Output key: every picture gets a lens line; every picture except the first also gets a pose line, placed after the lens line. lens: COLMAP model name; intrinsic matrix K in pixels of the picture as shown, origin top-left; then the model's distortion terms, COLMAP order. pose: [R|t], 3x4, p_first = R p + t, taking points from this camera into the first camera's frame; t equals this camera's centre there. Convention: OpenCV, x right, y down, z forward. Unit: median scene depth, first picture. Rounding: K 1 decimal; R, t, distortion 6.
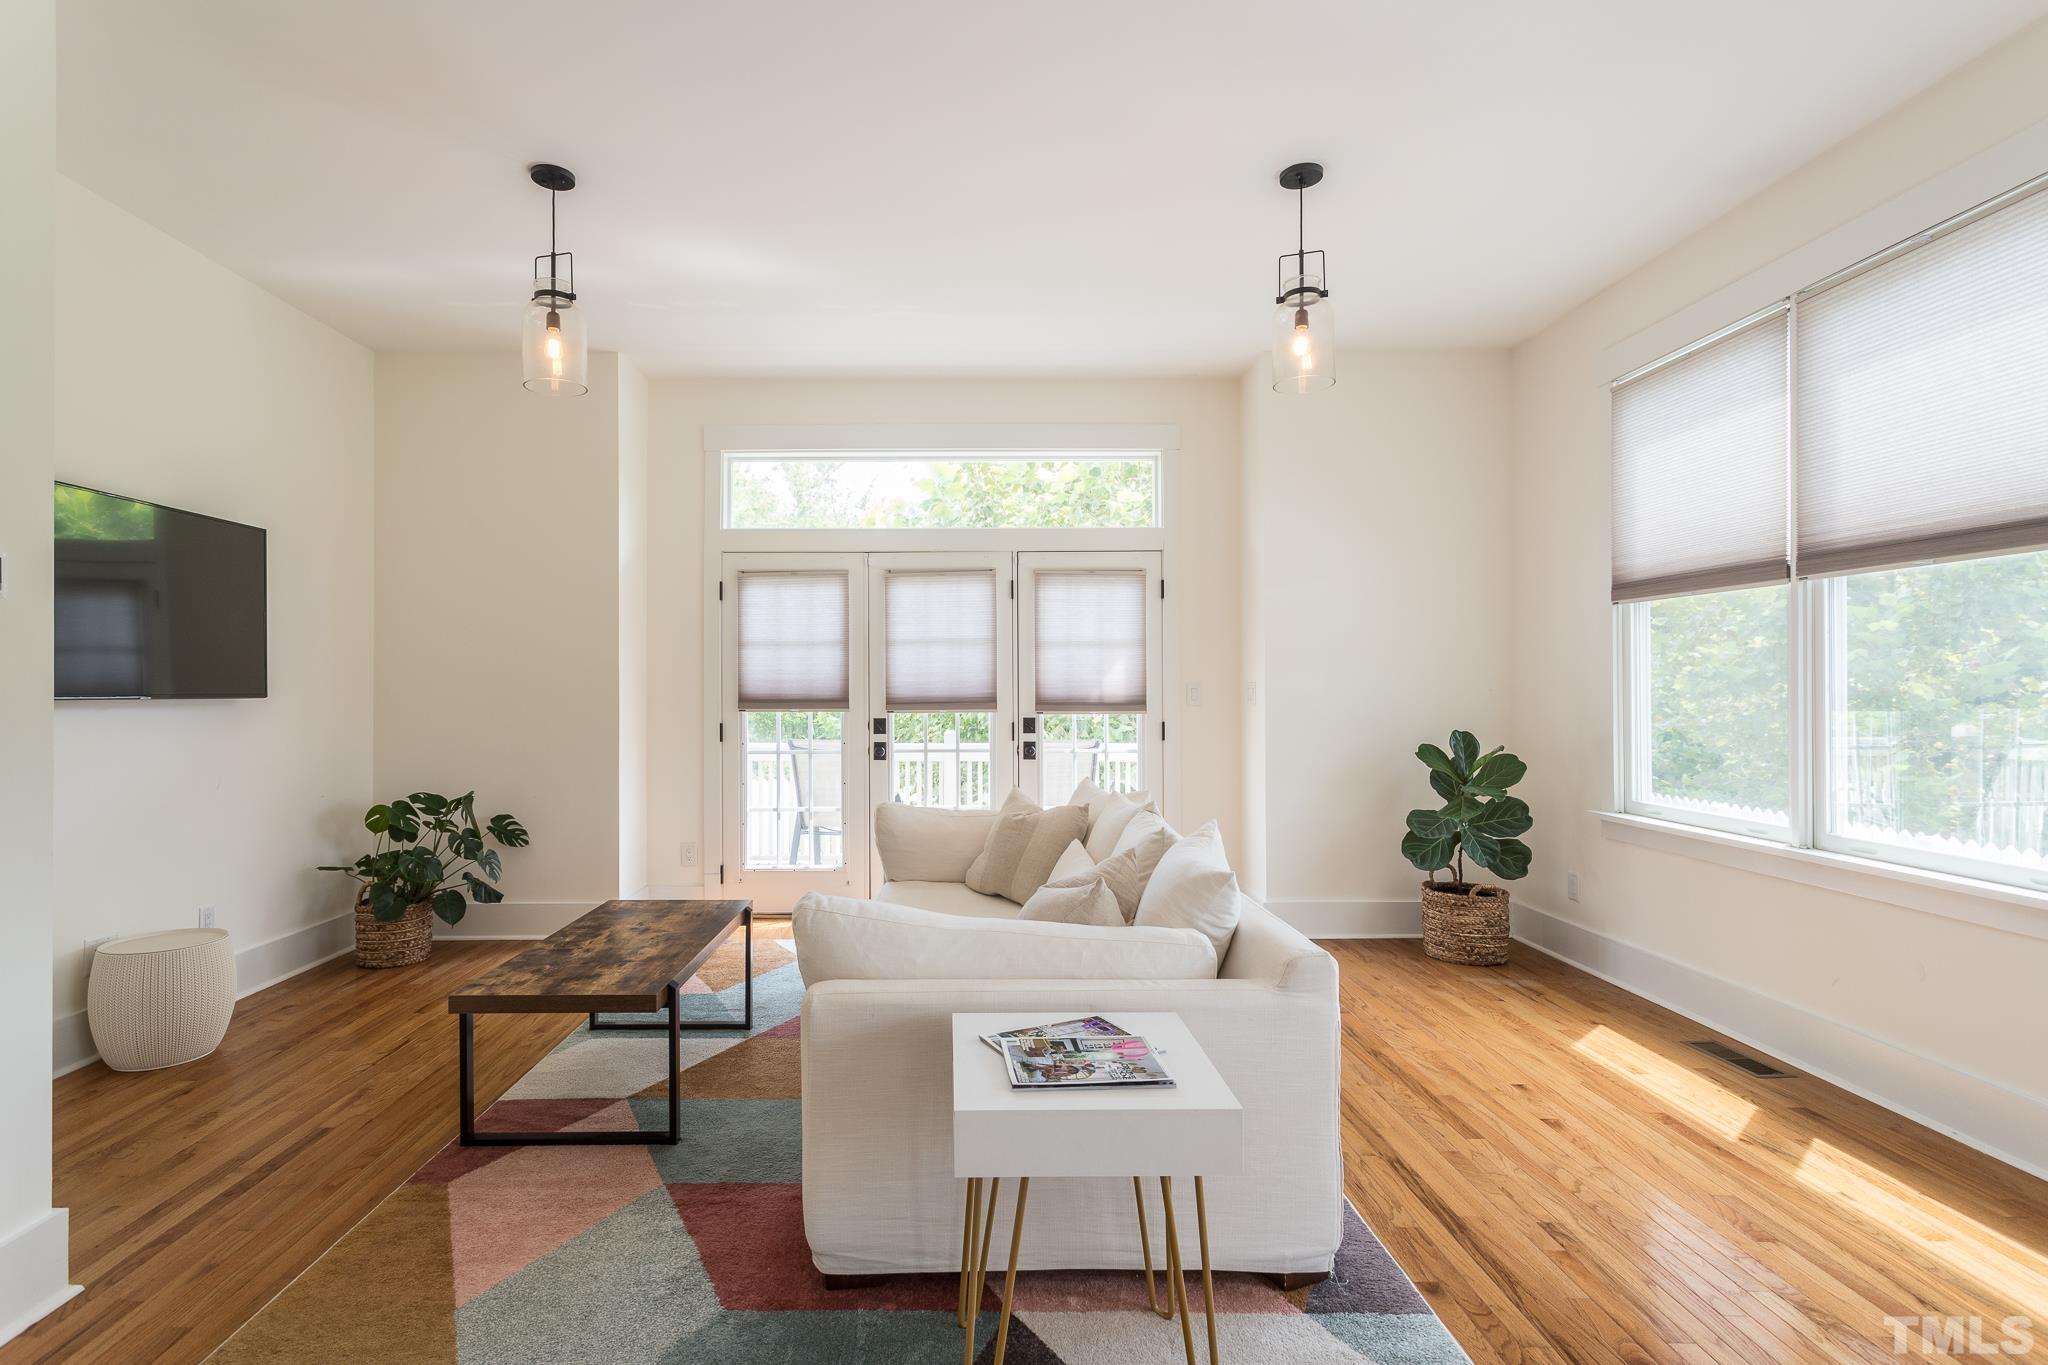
lens RADIAL K [[1000.1, 0, 966.1], [0, 1000.1, 688.0], [0, 0, 1]] dist [0.001020, 0.000681]
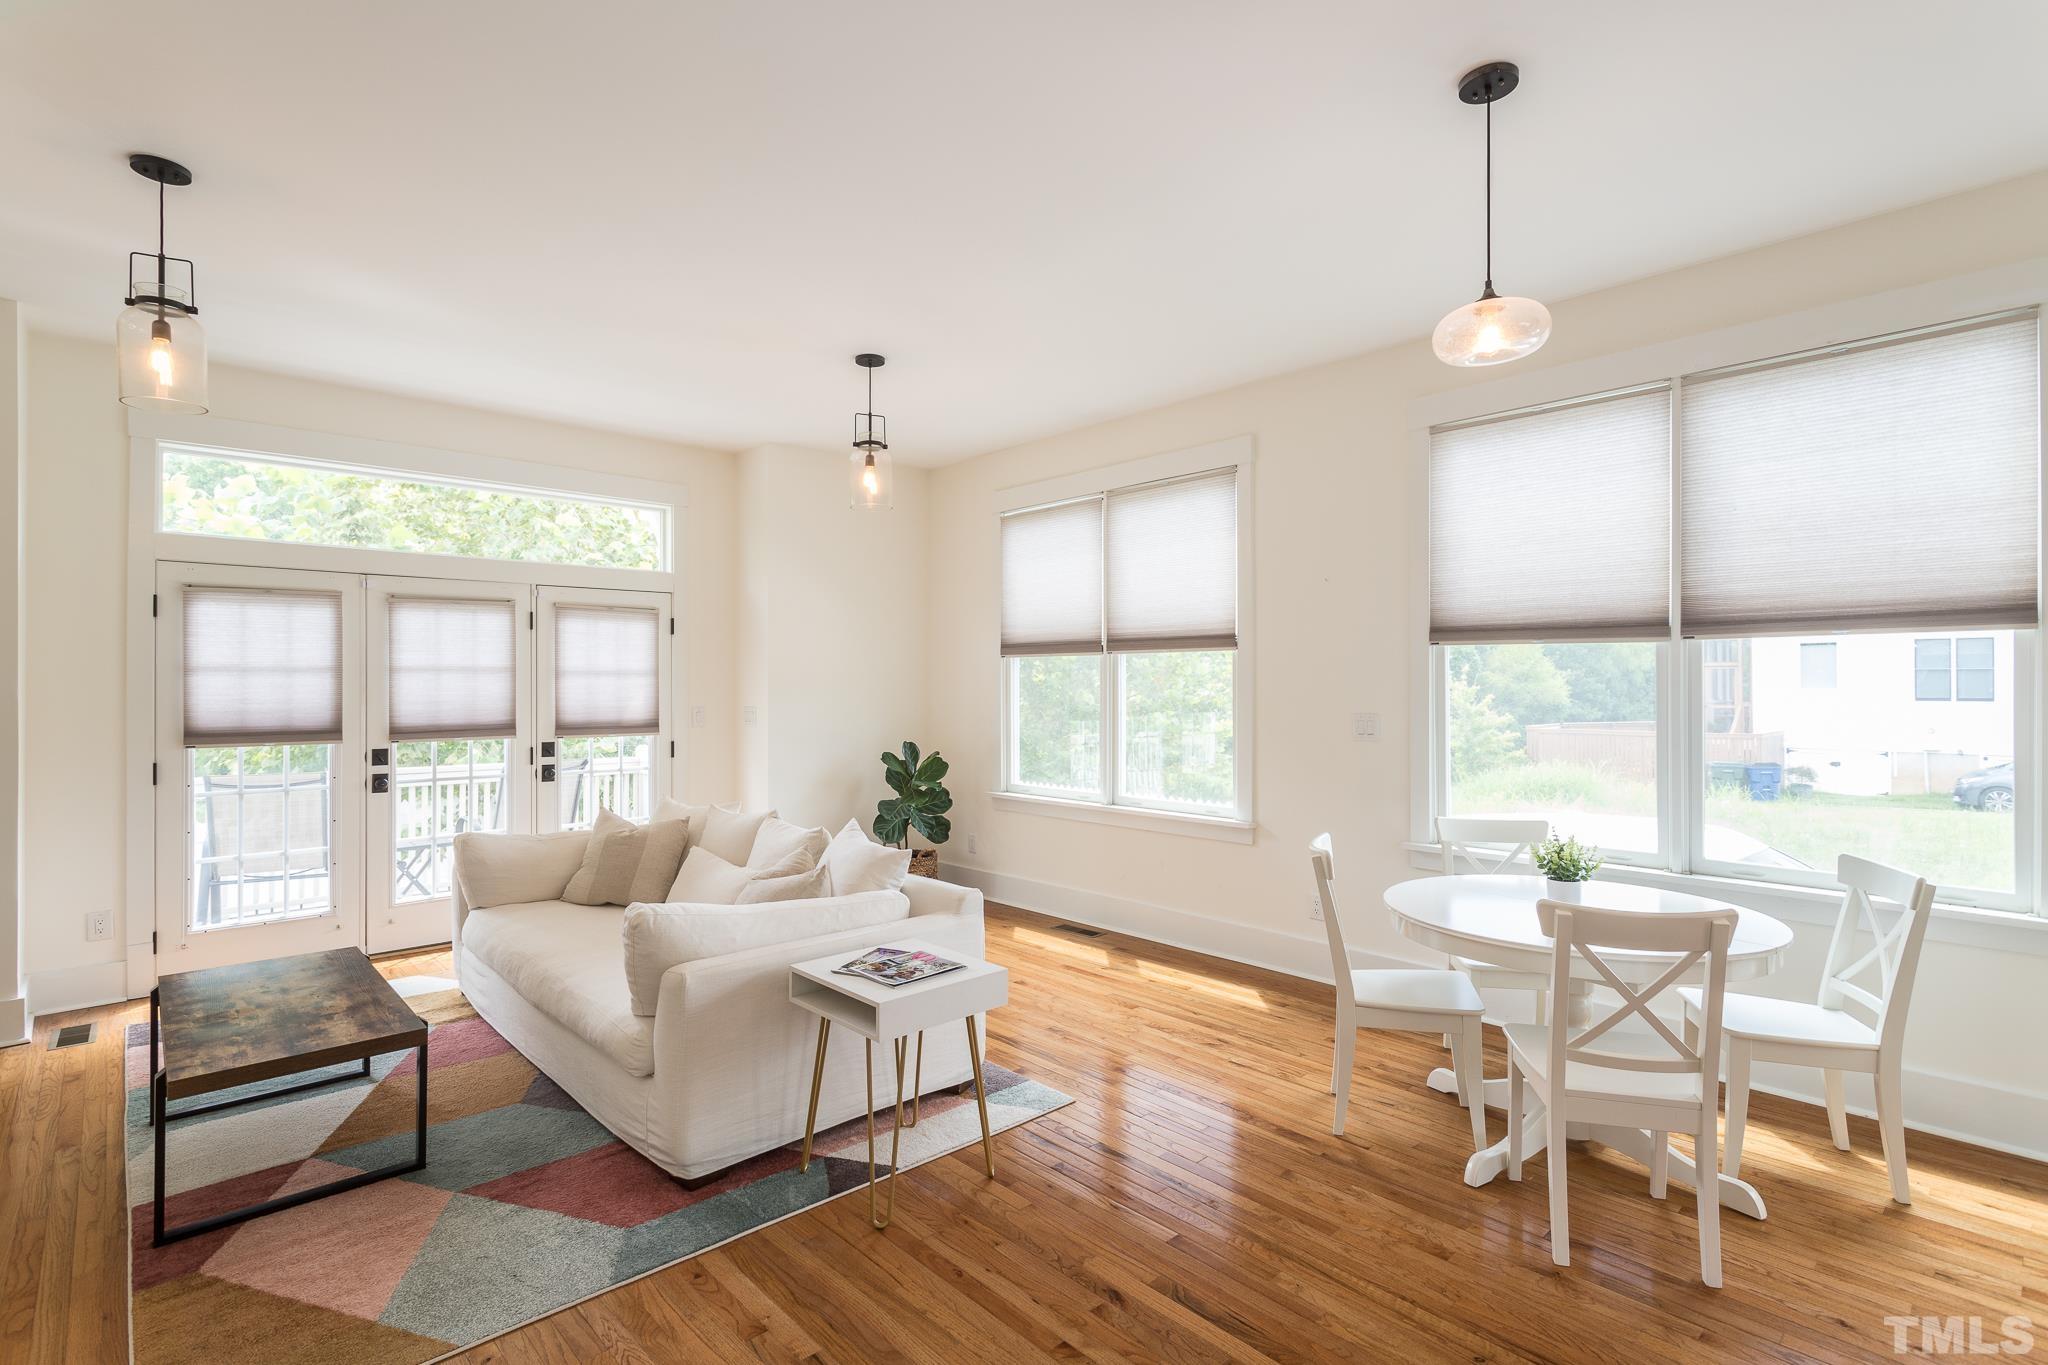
lens RADIAL K [[972.5, 0, 1029.1], [0, 972.5, 699.1], [0, 0, 1]] dist [0.004348, 0.000743]
pose [[0.735061, -0.007904, 0.677955, -0.315416], [-0.001080, 0.999917, 0.012828, -0.036197], [-0.678001, -0.010162, 0.734991, -0.122070]]
